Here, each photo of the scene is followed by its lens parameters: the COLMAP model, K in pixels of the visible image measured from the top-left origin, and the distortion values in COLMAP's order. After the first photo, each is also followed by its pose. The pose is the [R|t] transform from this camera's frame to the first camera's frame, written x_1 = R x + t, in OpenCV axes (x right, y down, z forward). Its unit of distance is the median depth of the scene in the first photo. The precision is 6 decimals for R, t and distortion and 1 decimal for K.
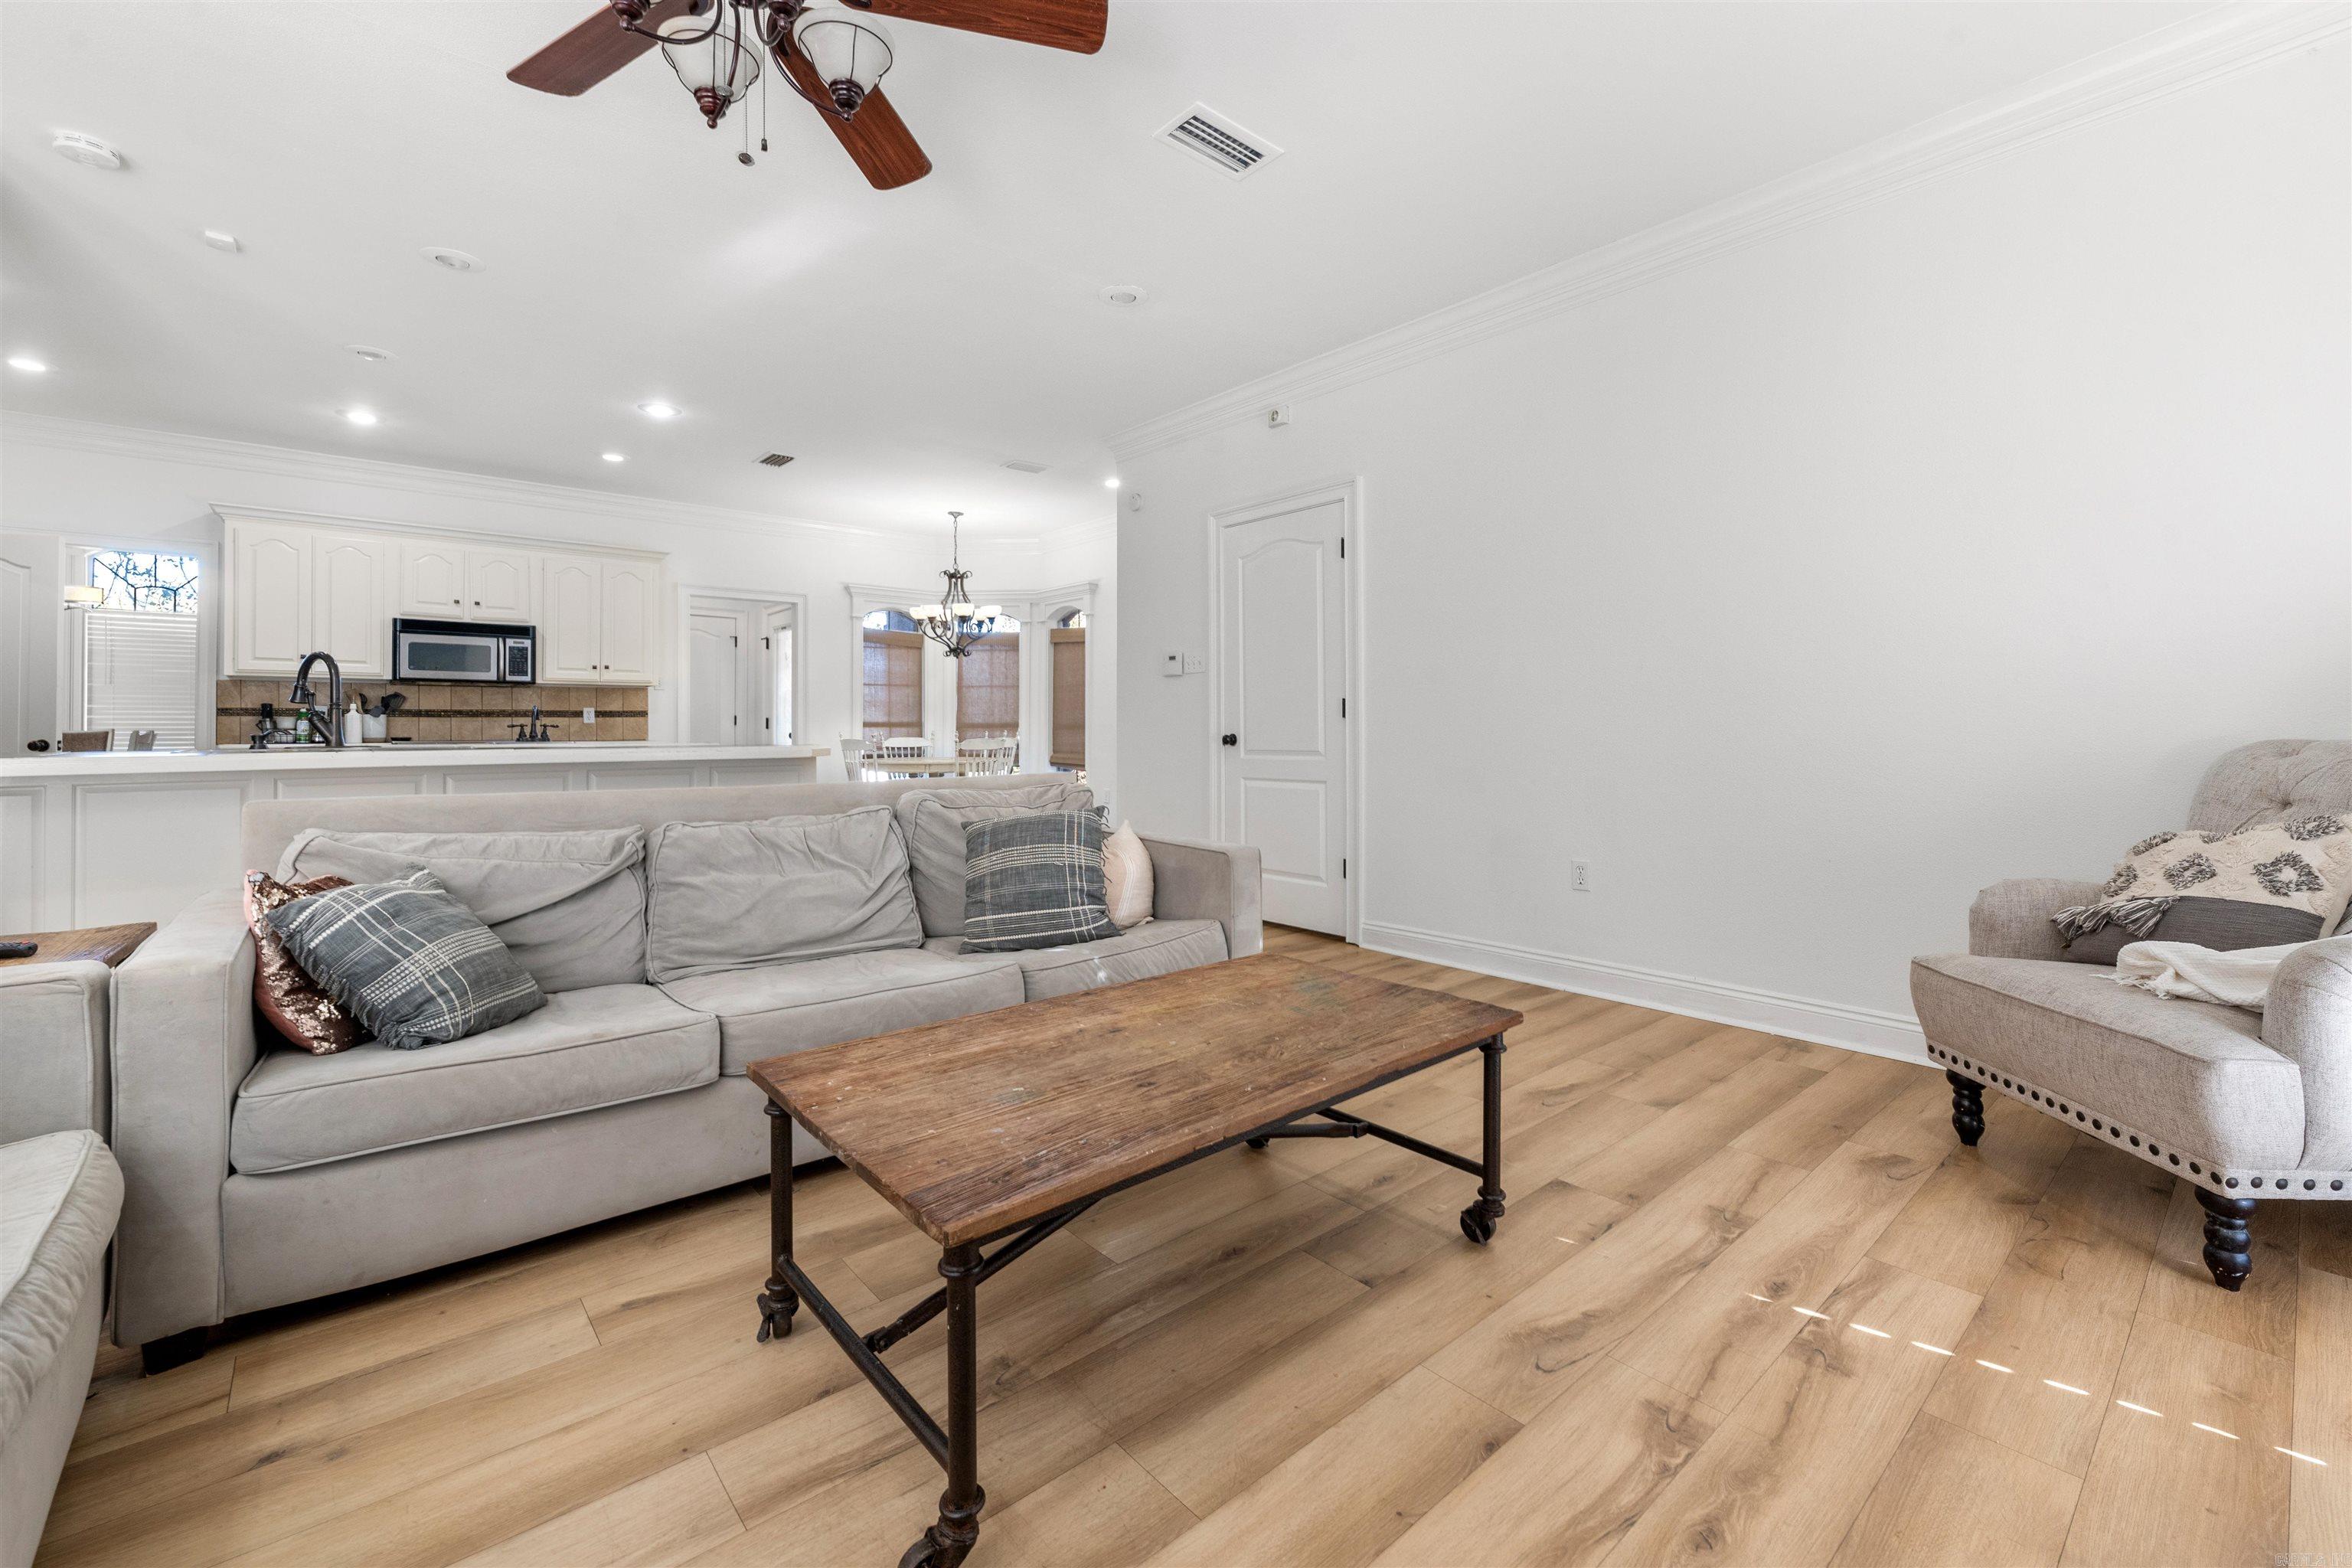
lens RADIAL K [[971.5, 0, 1155.2], [0, 971.5, 722.3], [0, 0, 1]] dist [0.002908, -0.002121]
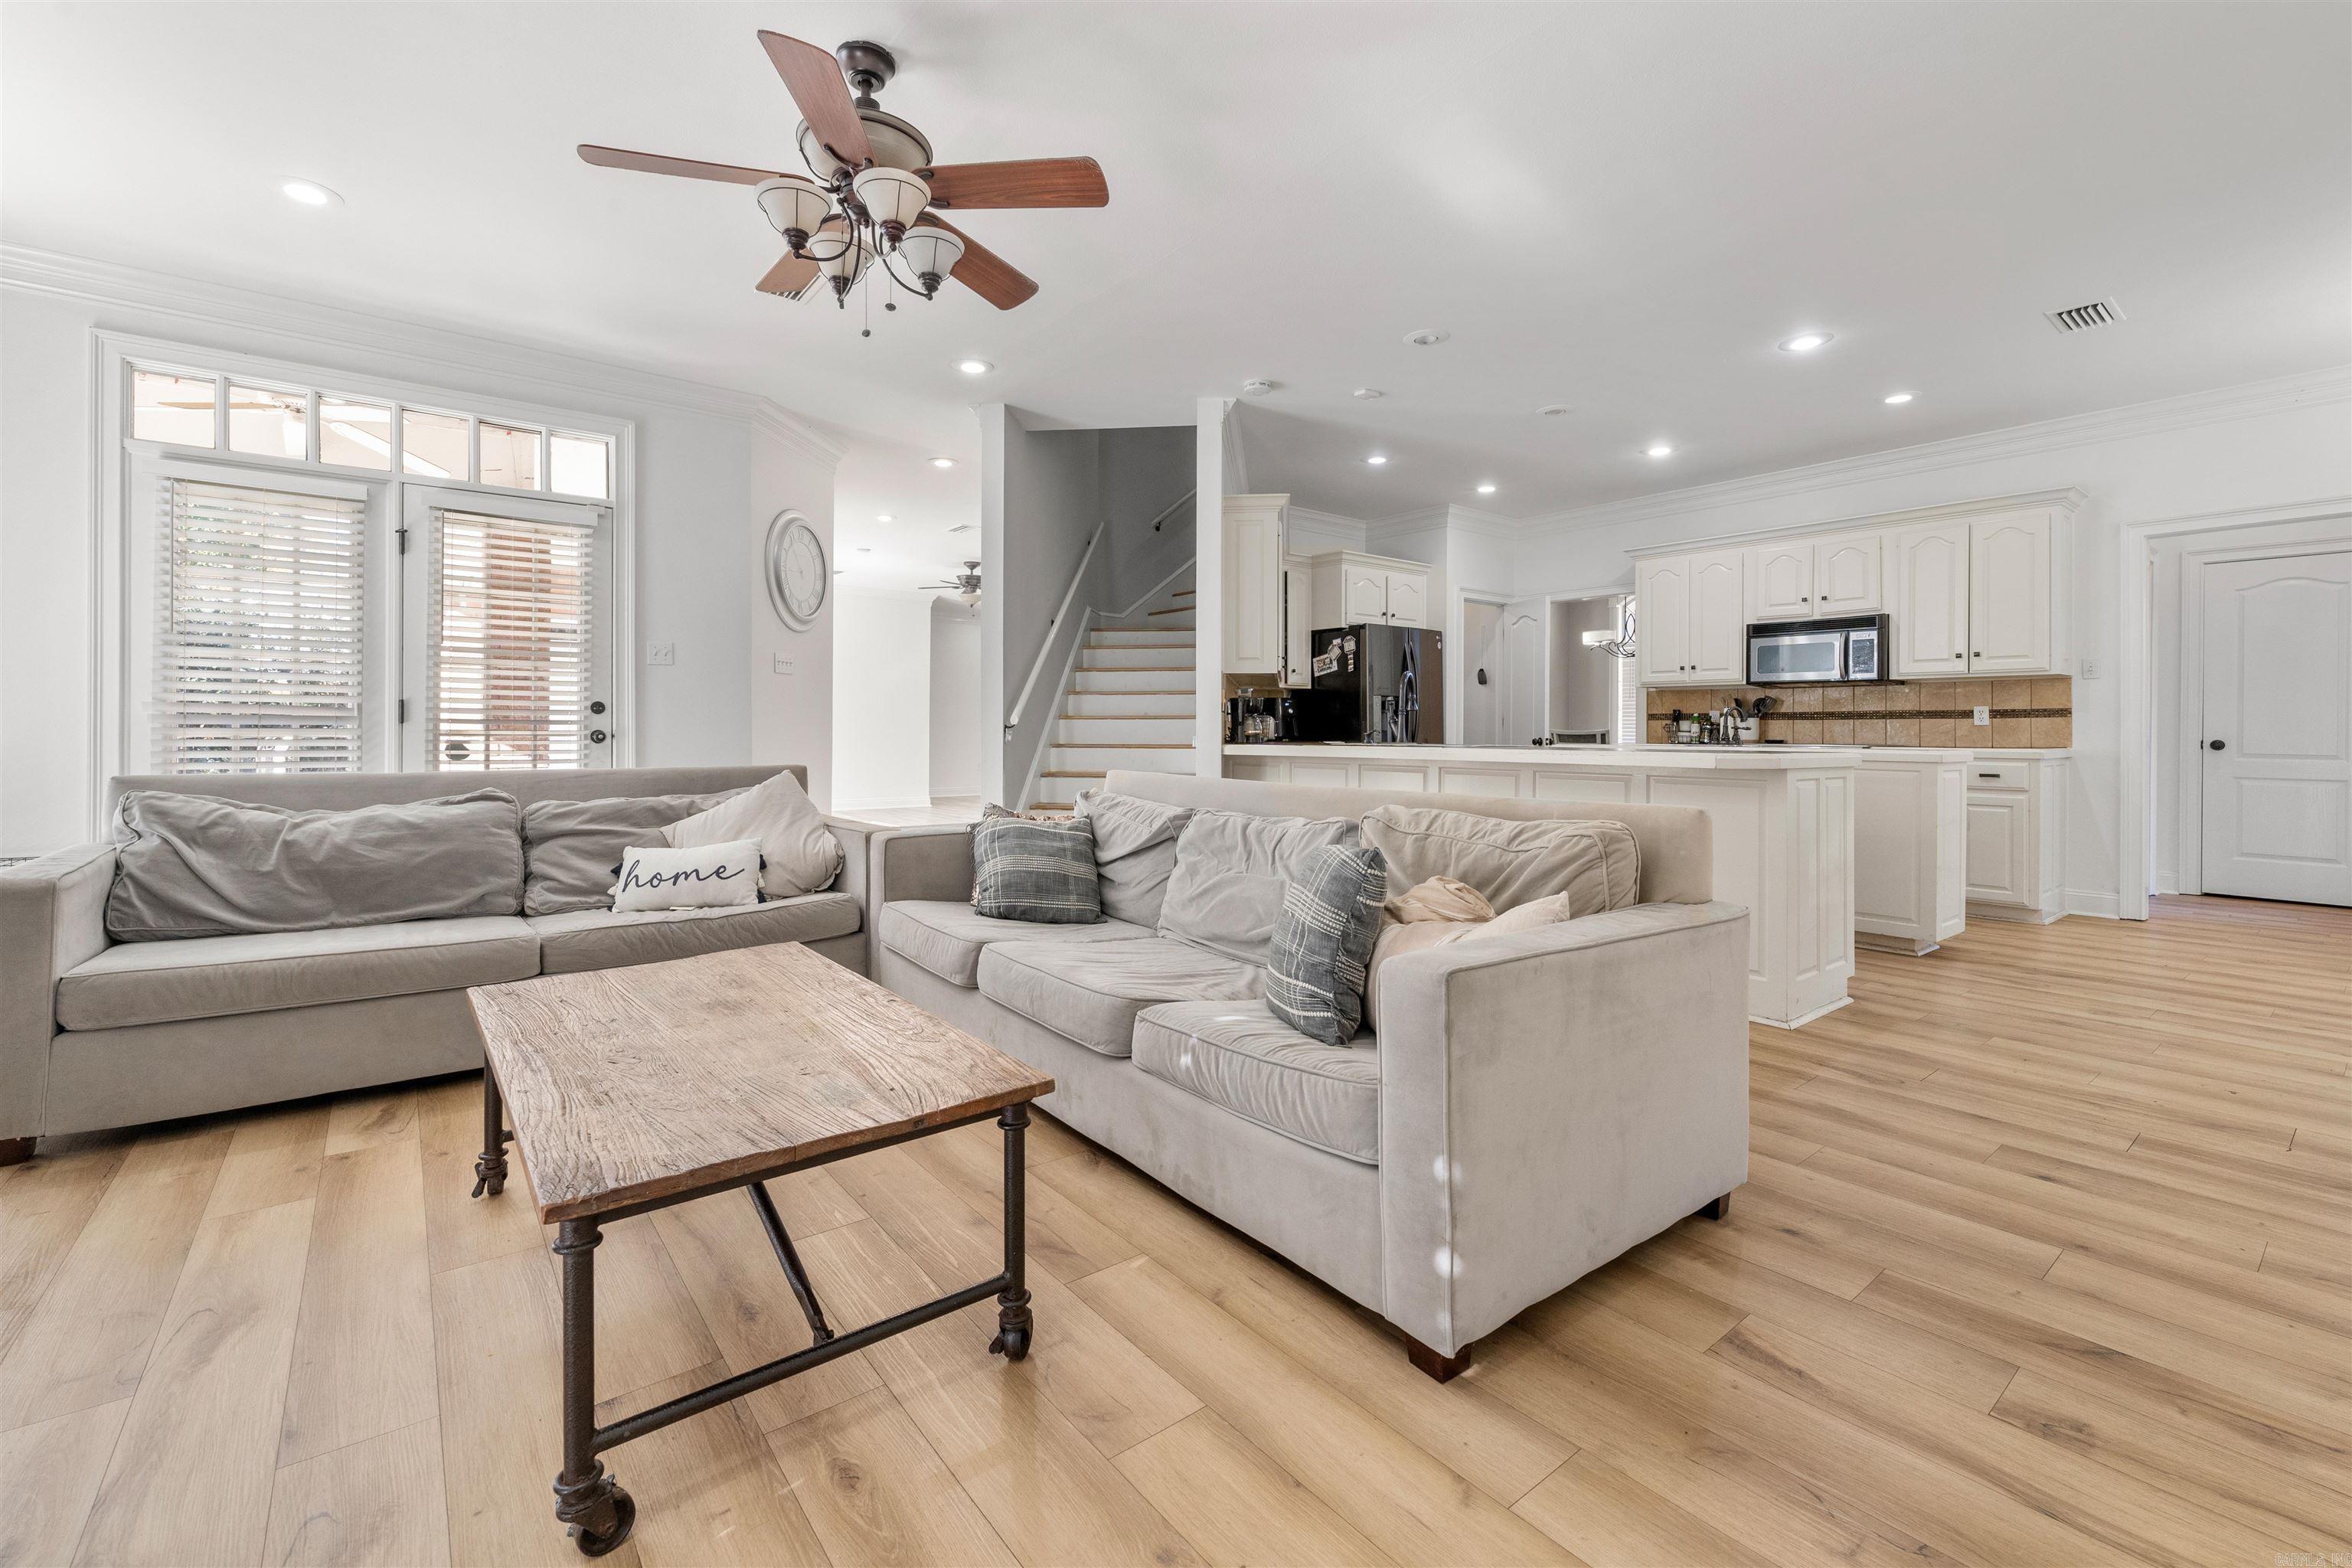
lens RADIAL K [[971.5, 0, 1172.2], [0, 971.5, 744.7], [0, 0, 1]] dist [0.002908, -0.002121]
pose [[-0.034395, 0.016771, -0.999268, 0.250138], [0.001449, 0.999859, 0.016731, 0.002555], [0.999407, -0.000873, -0.034414, 0.372656]]
